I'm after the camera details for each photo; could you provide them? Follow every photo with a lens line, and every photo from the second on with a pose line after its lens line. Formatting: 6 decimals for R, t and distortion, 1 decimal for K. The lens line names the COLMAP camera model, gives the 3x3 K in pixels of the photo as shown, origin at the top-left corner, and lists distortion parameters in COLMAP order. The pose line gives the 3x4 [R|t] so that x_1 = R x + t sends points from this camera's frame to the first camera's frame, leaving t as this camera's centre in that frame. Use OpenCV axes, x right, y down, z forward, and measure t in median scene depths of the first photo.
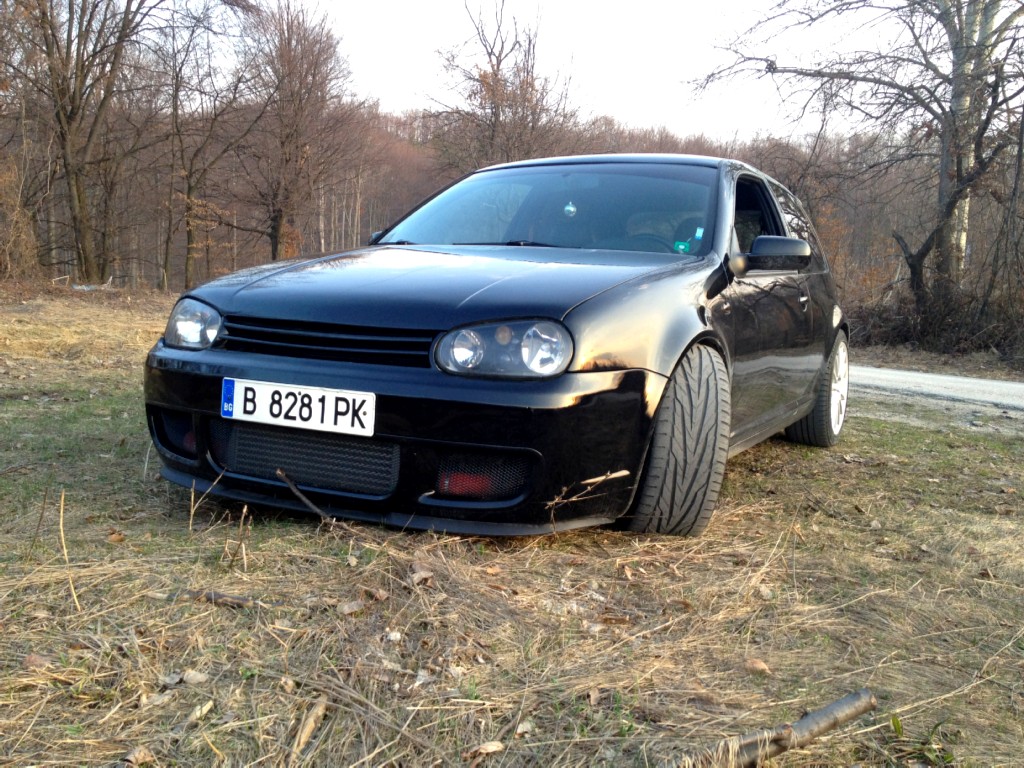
lens RADIAL K [[966.1, 0, 512.0], [0, 966.1, 384.0], [0, 0, 1]] dist [0.140254, -0.348299]
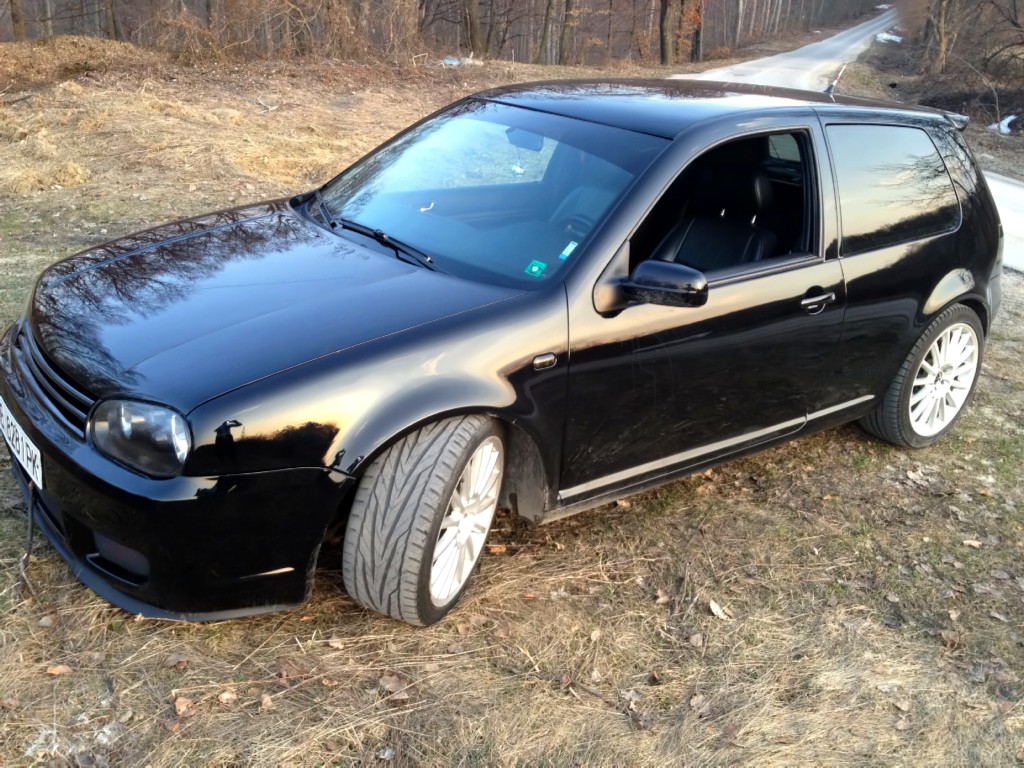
lens RADIAL K [[985.9, 0, 512.0], [0, 985.9, 384.0], [0, 0, 1]] dist [0.097274, -0.217813]
pose [[0.905210, 0.167790, -0.390437, 0.655212], [-0.068288, 0.964245, 0.256061, -0.338450], [0.419442, -0.205127, 0.884303, 0.296144]]
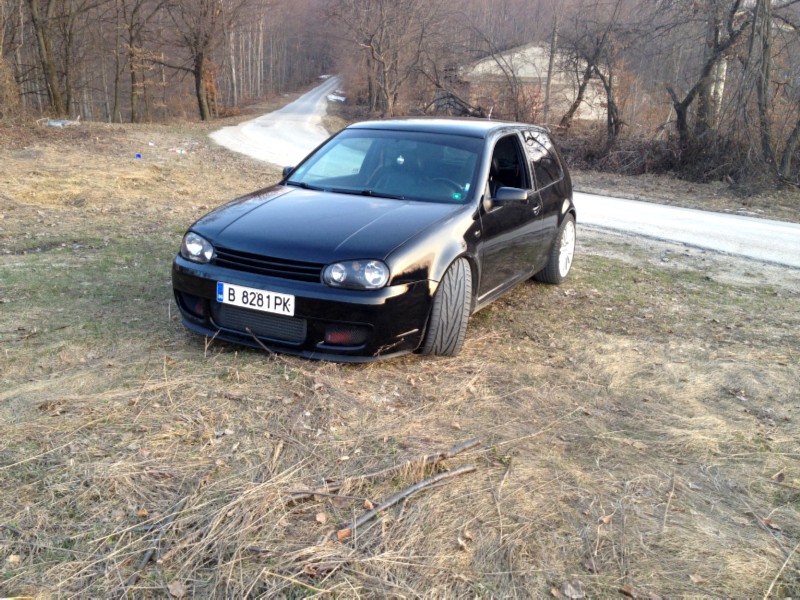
lens RADIAL K [[770.2, 0, 400.0], [0, 770.2, 300.0], [0, 0, 1]] dist [0.097274, -0.217813]
pose [[0.999893, -0.003699, 0.014152, 0.059604], [0.001393, 0.987175, 0.159636, -0.236074], [-0.014561, -0.159599, 0.987074, -0.613620]]
